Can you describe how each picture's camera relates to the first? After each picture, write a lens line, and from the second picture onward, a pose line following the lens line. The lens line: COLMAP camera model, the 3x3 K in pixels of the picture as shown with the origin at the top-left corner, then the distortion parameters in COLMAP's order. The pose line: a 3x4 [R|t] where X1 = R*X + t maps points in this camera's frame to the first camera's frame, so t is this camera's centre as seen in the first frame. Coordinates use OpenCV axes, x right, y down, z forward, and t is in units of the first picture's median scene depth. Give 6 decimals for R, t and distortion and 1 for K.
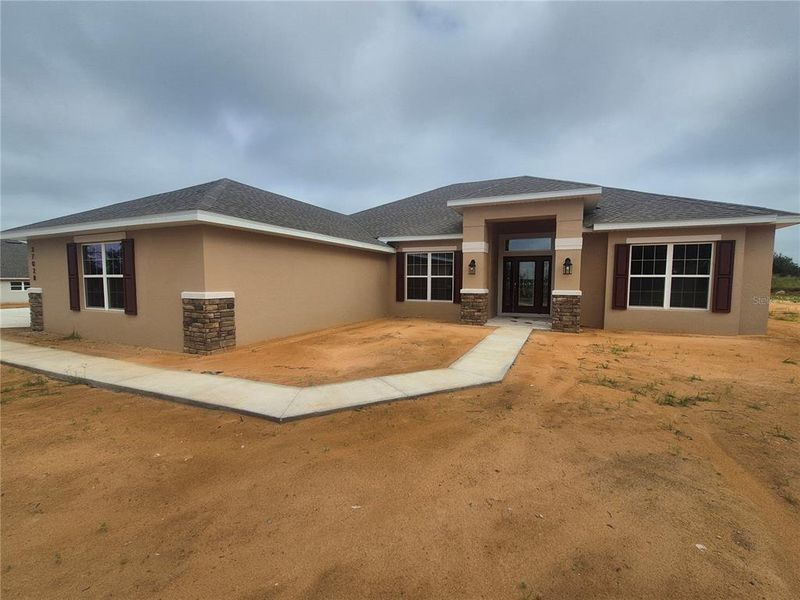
lens RADIAL K [[361.9, 0, 395.9], [0, 361.9, 307.4], [0, 0, 1]] dist [-0.000191, 0.000358]
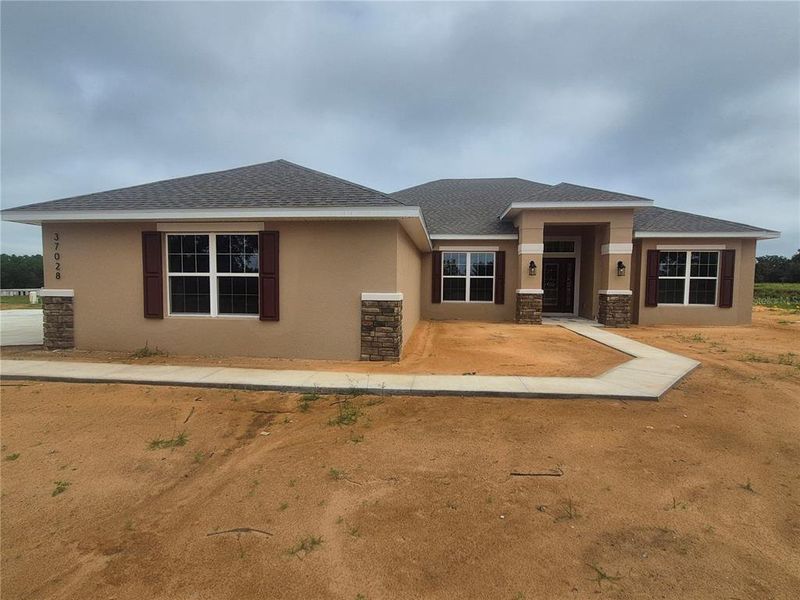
lens RADIAL K [[424.4, 0, 397.2], [0, 424.4, 305.6], [0, 0, 1]] dist [0.006987, 0.000423]
pose [[0.947226, -0.015544, 0.320189, -0.597864], [0.020305, 0.999727, -0.011535, 0.001643], [-0.319923, 0.017428, 0.947283, -0.022888]]
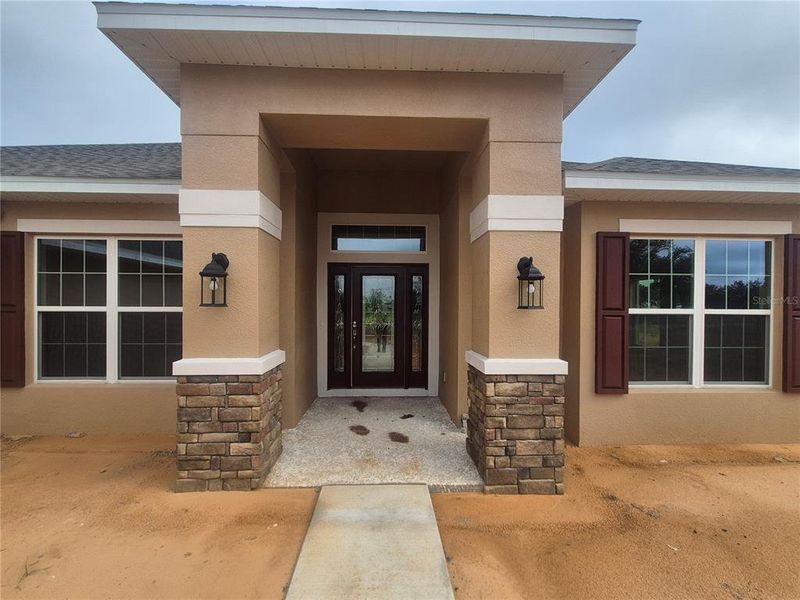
lens RADIAL K [[361.9, 0, 396.3], [0, 361.9, 304.4], [0, 0, 1]] dist [-0.000191, 0.000358]
pose [[0.890772, 0.001383, 0.454448, 0.228940], [0.032813, 0.997190, -0.067353, -0.077026], [-0.453264, 0.074908, 0.888223, 0.768403]]
